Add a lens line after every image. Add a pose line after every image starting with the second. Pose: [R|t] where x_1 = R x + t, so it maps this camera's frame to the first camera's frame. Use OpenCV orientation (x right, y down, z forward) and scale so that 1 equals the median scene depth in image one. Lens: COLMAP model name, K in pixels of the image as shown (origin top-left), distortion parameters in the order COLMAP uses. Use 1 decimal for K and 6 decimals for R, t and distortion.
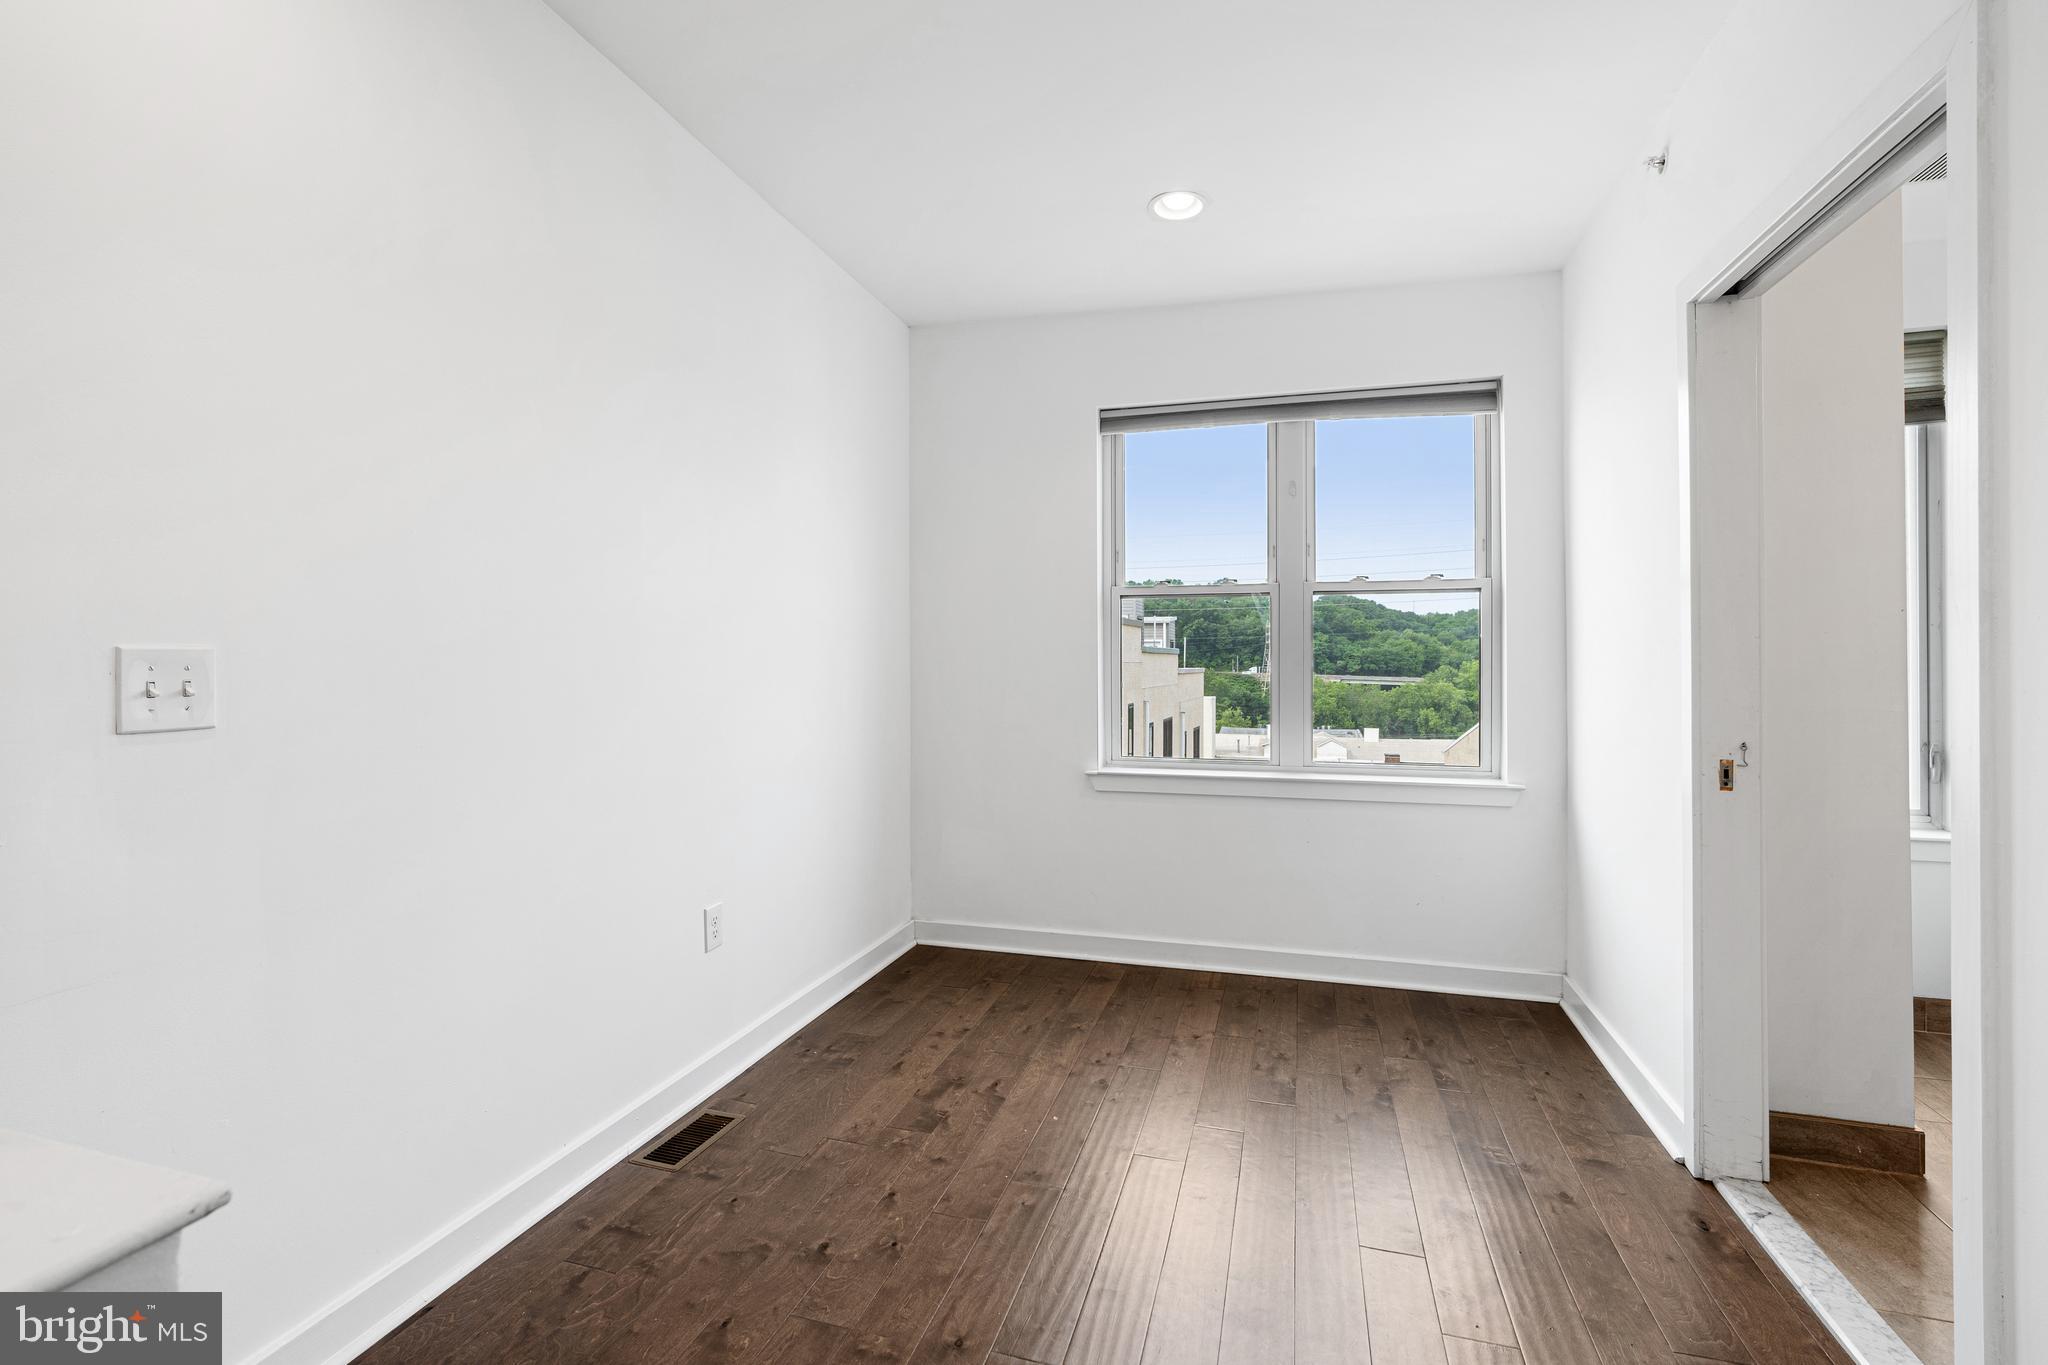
lens RADIAL K [[922.2, 0, 1015.5], [0, 922.2, 654.2], [0, 0, 1]] dist [-0.005701, 0.000685]
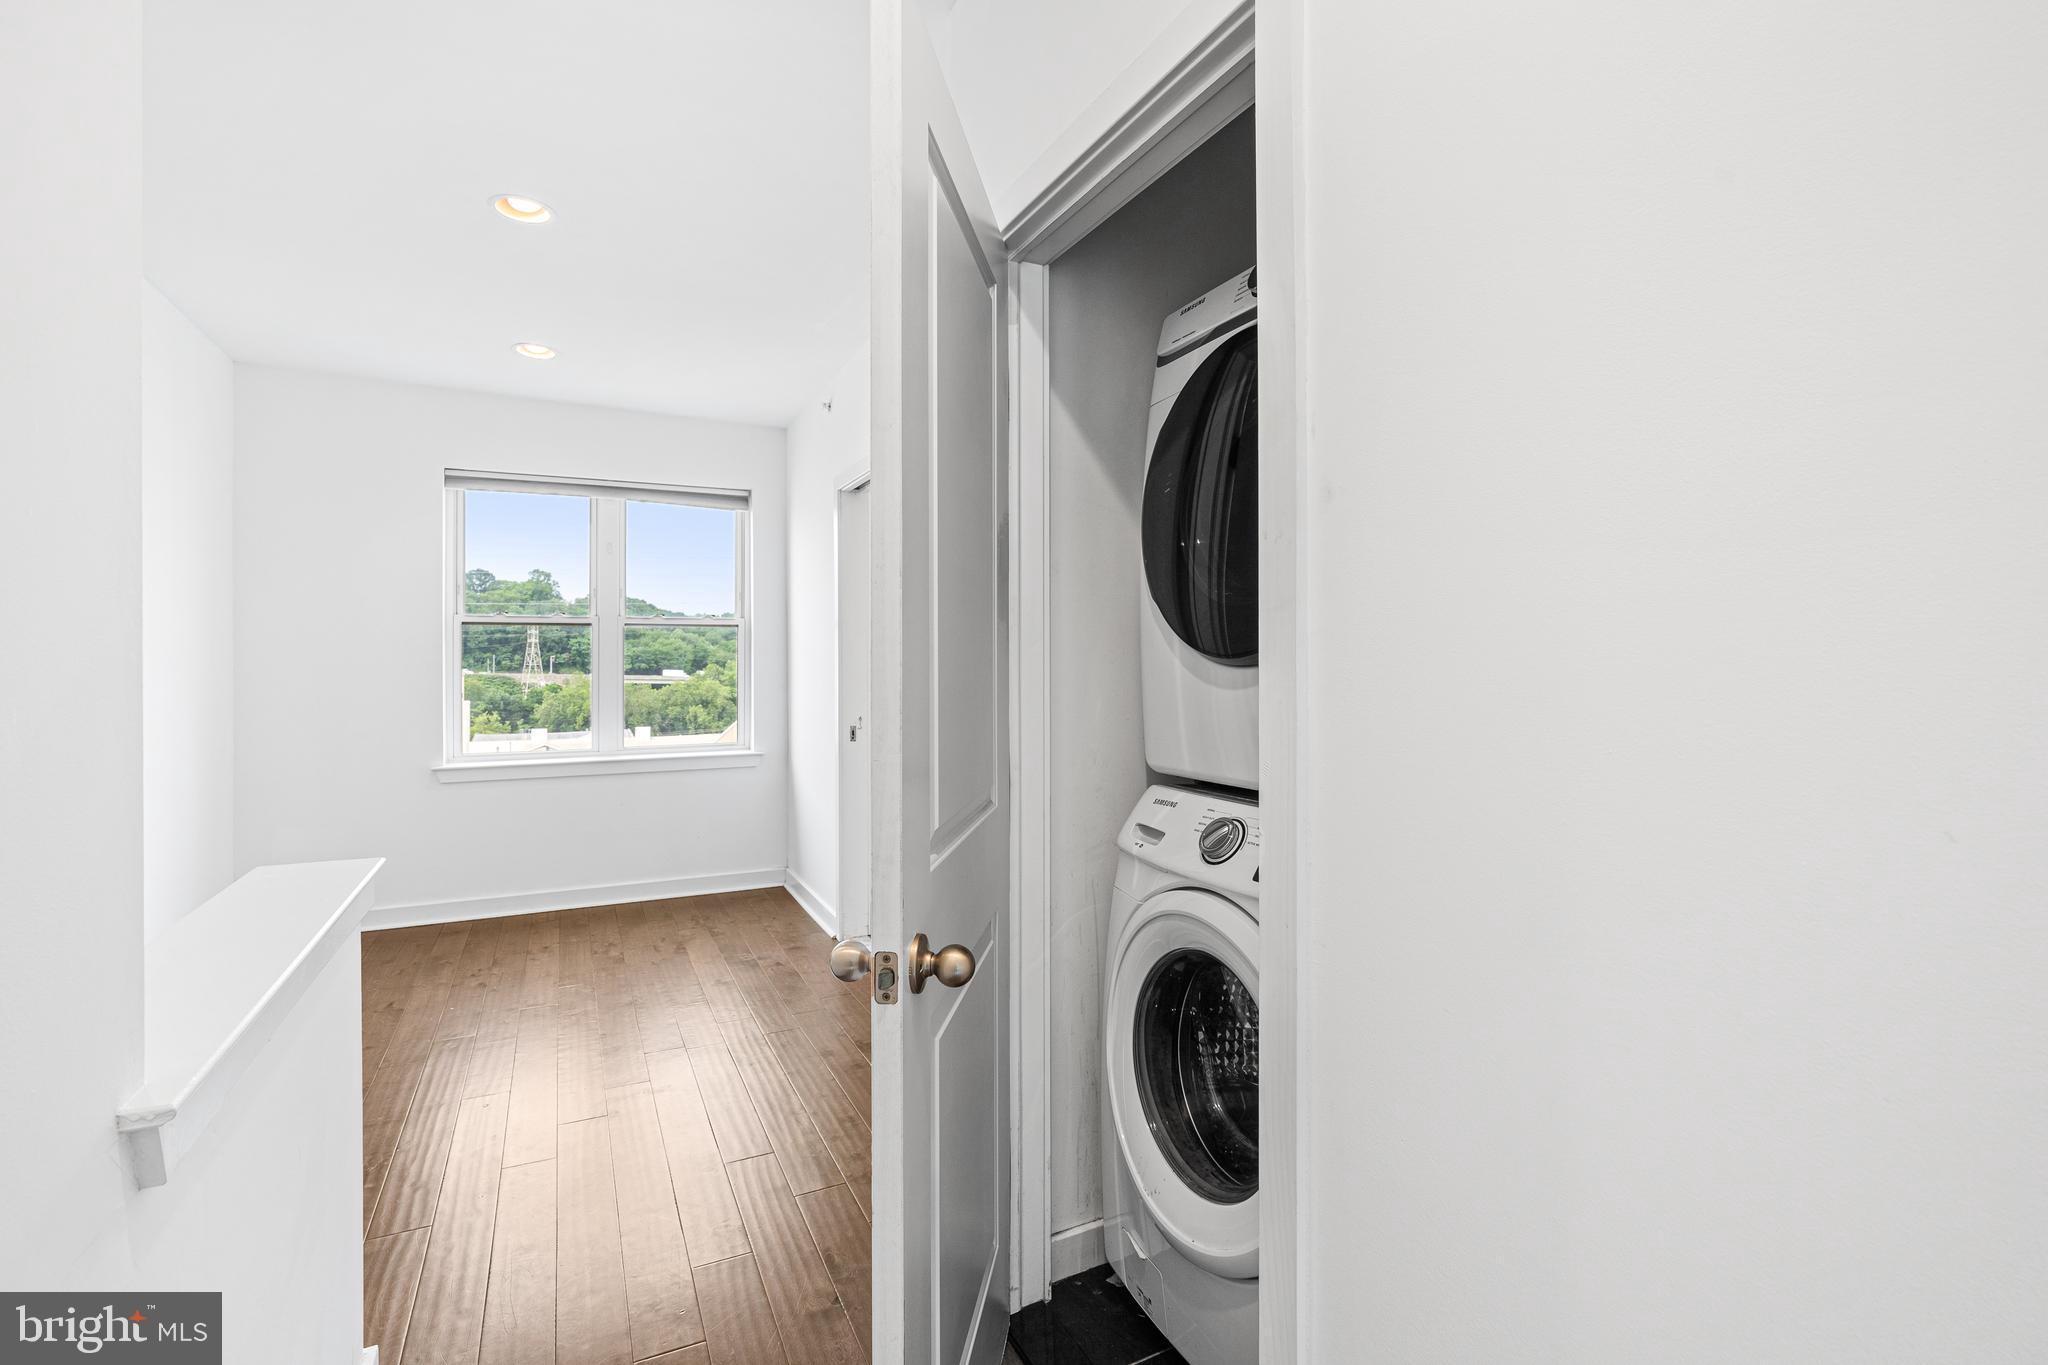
lens RADIAL K [[922.2, 0, 1015.5], [0, 922.2, 654.2], [0, 0, 1]] dist [-0.005701, 0.000685]
pose [[0.728651, 0.000808, 0.684884, -0.195793], [-0.001709, 0.999998, 0.000638, -0.024230], [-0.684883, -0.001635, 0.728652, -0.406514]]
